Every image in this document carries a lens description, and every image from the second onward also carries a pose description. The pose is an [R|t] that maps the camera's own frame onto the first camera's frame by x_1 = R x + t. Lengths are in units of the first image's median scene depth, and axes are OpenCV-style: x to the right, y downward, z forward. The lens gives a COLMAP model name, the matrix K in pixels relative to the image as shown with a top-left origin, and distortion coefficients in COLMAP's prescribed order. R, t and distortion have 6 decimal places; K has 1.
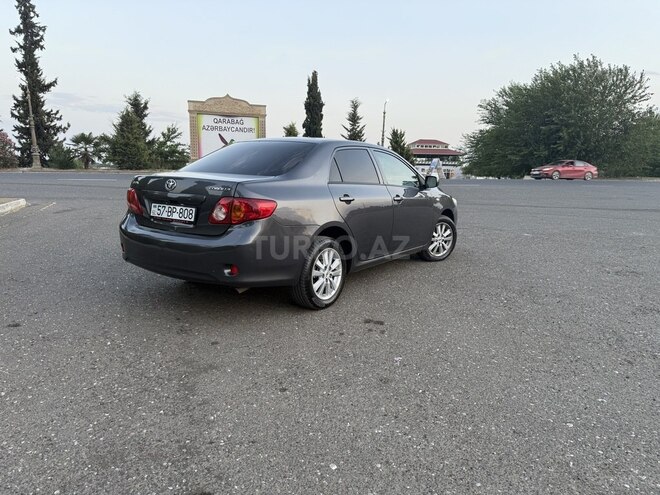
lens RADIAL K [[466.7, 0, 330.0], [0, 466.7, 249.7], [0, 0, 1]] dist [0.035570, -0.048847]
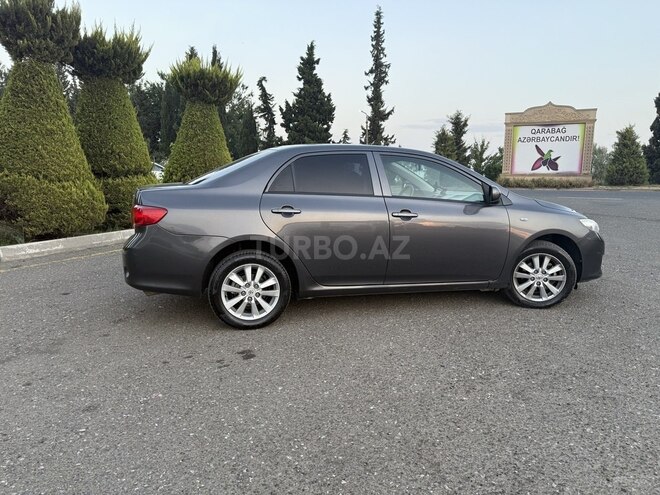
lens RADIAL K [[466.7, 0, 336.1], [0, 466.7, 247.7], [0, 0, 1]] dist [0.035570, -0.048847]
pose [[0.737080, 0.081119, -0.670920, 0.117932], [-0.105787, 0.994381, 0.004008, -0.009124], [0.667475, 0.068020, 0.741519, 0.070116]]
